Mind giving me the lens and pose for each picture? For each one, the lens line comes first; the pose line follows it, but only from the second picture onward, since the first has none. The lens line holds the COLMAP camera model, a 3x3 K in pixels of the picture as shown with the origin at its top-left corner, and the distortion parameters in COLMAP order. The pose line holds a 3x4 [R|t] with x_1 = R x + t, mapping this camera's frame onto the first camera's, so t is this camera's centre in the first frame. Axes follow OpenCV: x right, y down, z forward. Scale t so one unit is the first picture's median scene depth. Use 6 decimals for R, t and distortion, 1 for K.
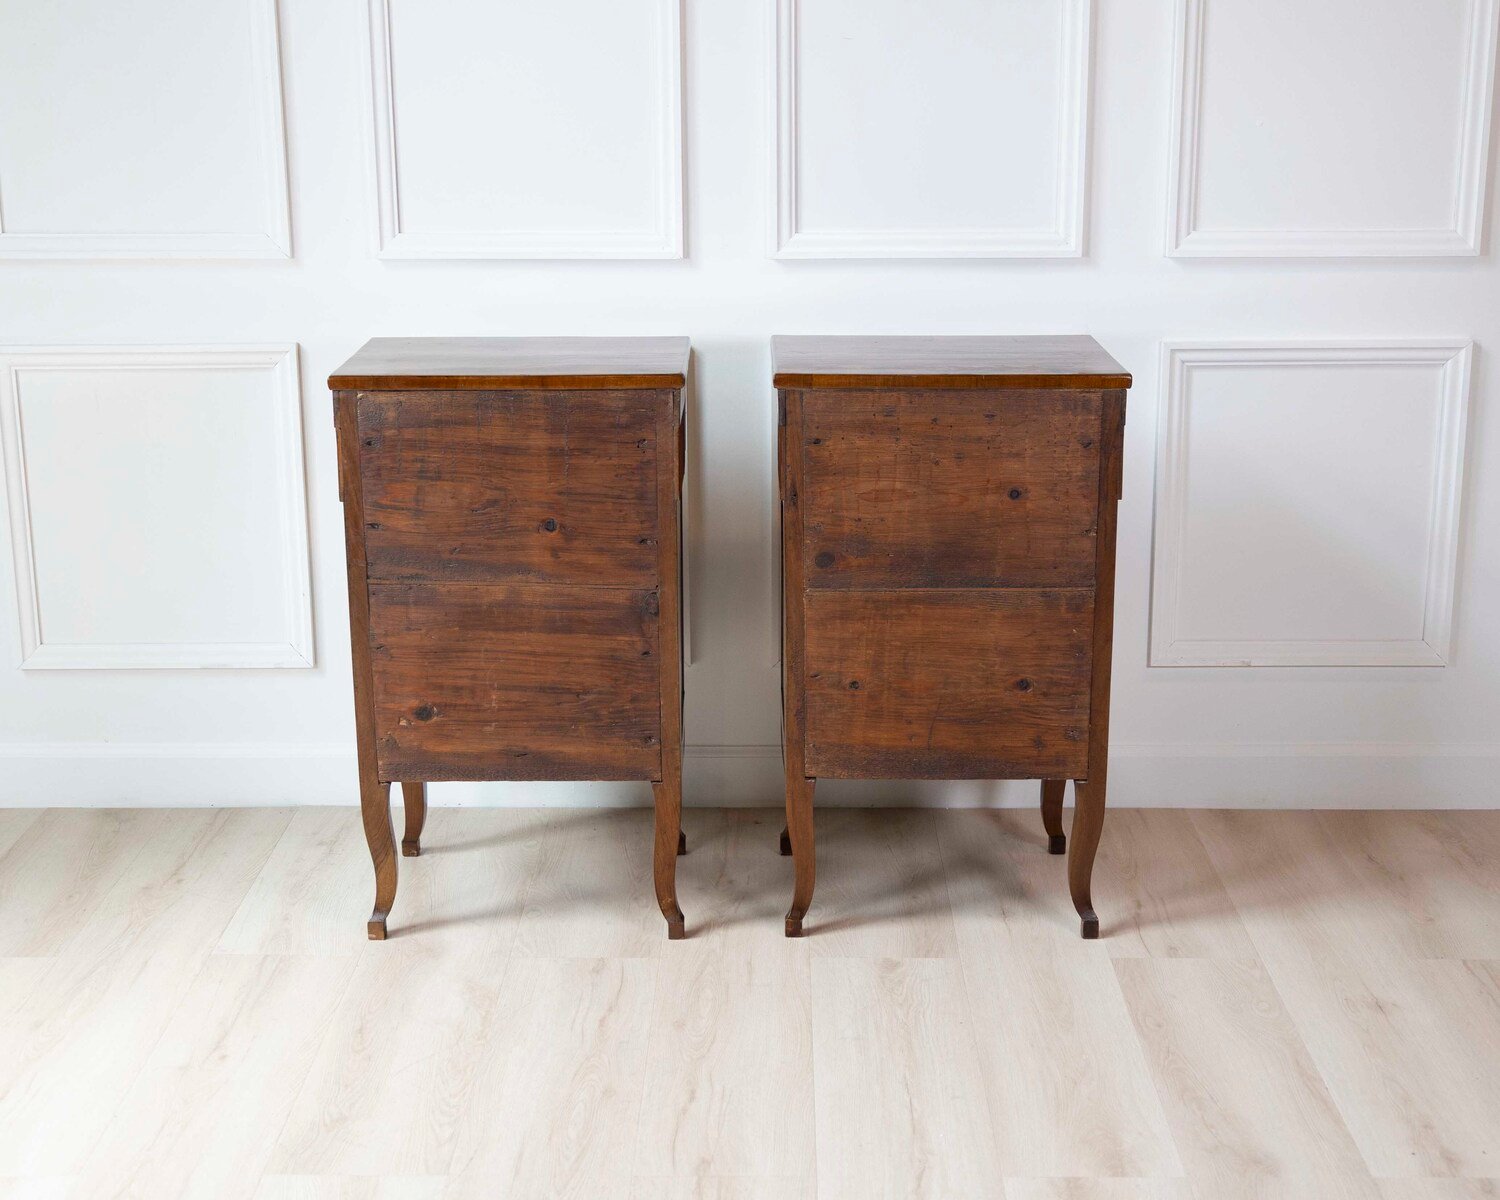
lens RADIAL K [[1960.0, 0, 738.5], [0, 1960.0, 574.3], [0, 0, 1]] dist [-0.013377, -0.006718]
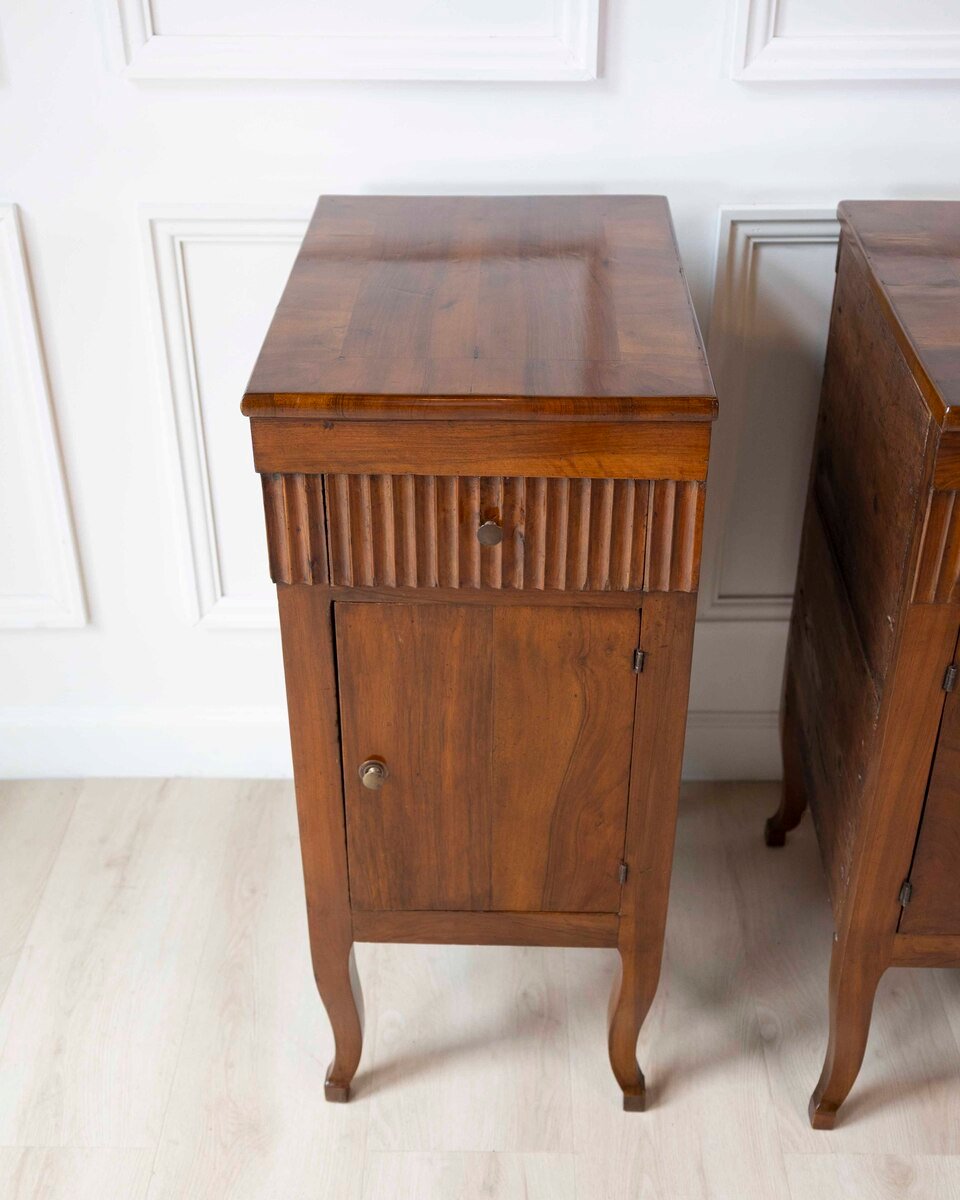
lens RADIAL K [[1404.3, 0, 480.9], [0, 1404.3, 582.5], [0, 0, 1]] dist [0.007047, 0.011917]
pose [[0.999997, -0.000945, 0.002343, -0.068377], [0.000203, 0.954465, 0.298322, -0.142832], [-0.002518, -0.298320, 0.954463, 0.514738]]
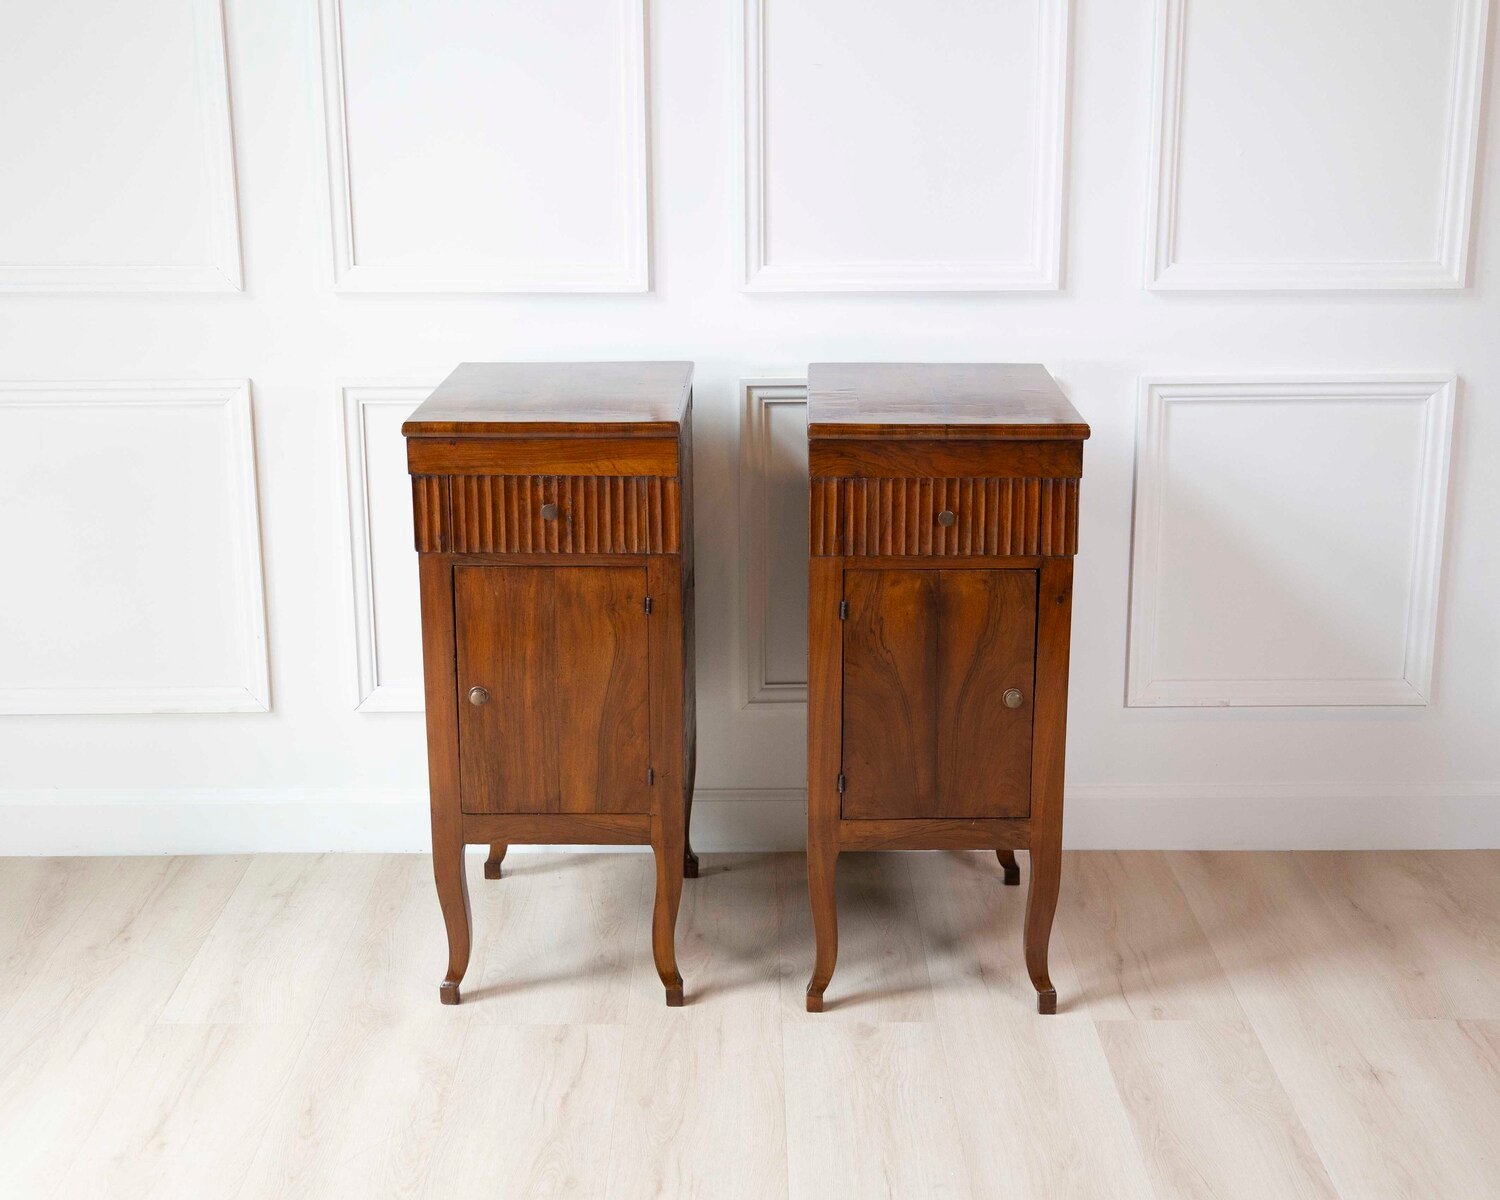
lens RADIAL K [[1845.6, 0, 746.0], [0, 1845.6, 574.3], [0, 0, 1]] dist [-0.006892, -0.011721]
pose [[0.999777, -0.003339, 0.020828, 0.000530], [0.003234, 0.999982, 0.005072, -0.026160], [-0.020845, -0.005003, 0.999770, 0.087010]]
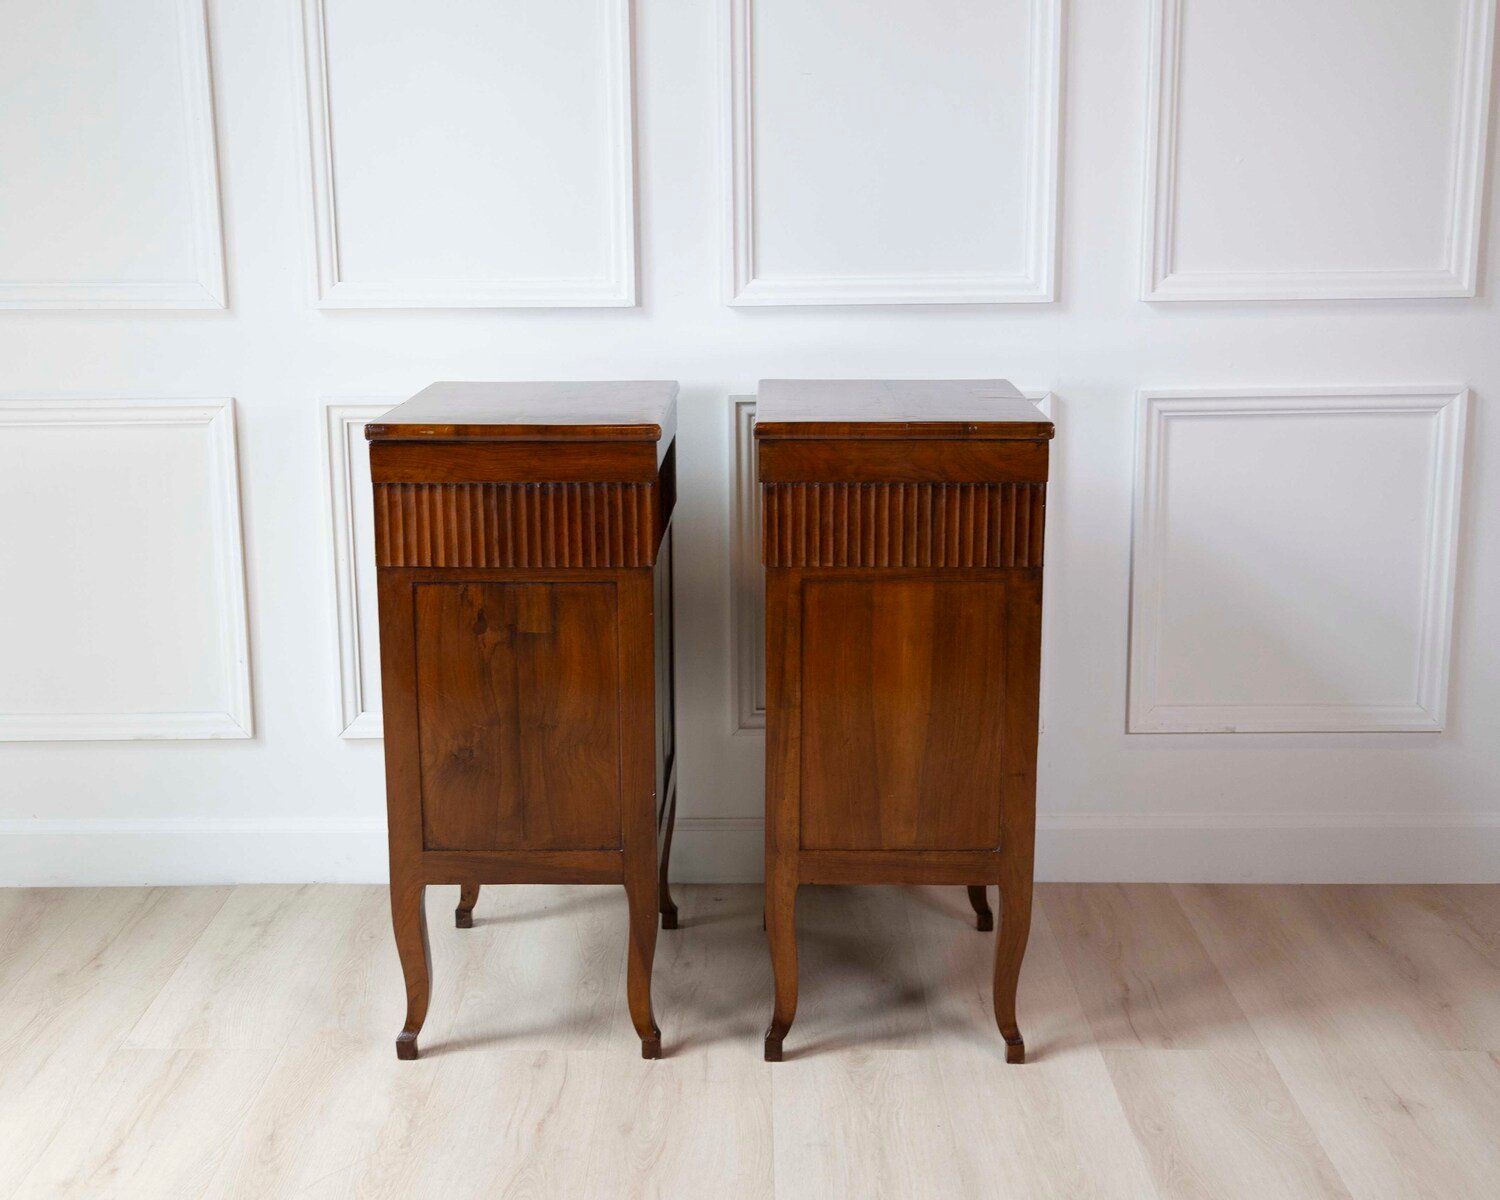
lens RADIAL K [[1755.4, 0, 704.9], [0, 1755.4, 591.1], [0, 0, 1]] dist [0.007047, 0.011917]
pose [[0.999969, -0.004812, -0.006166, 0.010410], [0.004540, 0.999050, -0.043335, 0.015082], [0.006368, 0.043306, 0.999042, 0.152688]]
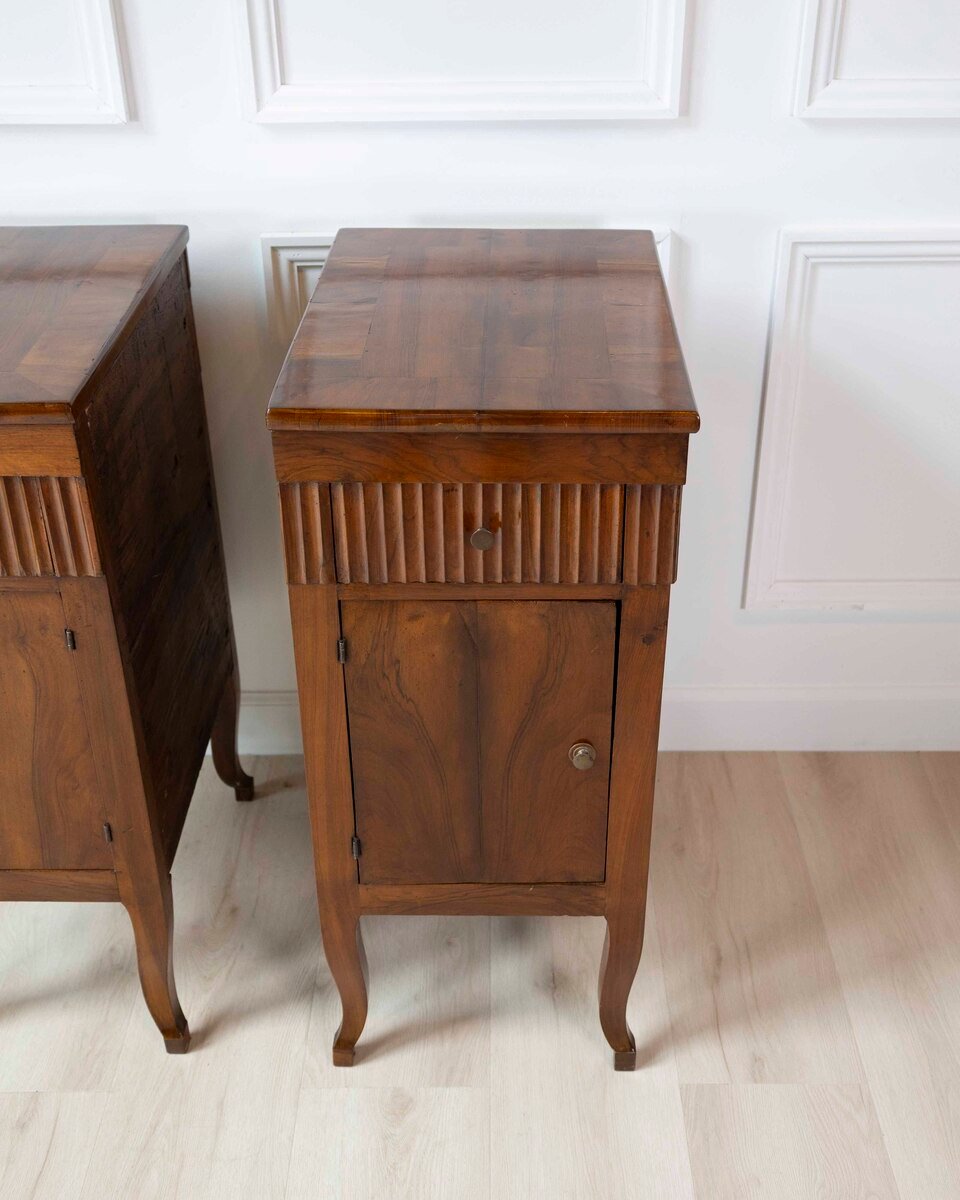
lens RADIAL K [[1308.0, 0, 480.6], [0, 1308.0, 544.6], [0, 0, 1]] dist [-0.006140, 0.021611]
pose [[0.999780, -0.011153, 0.017777, 0.092333], [0.005929, 0.962704, 0.270491, -0.142648], [-0.020131, -0.270326, 0.962558, 0.496632]]
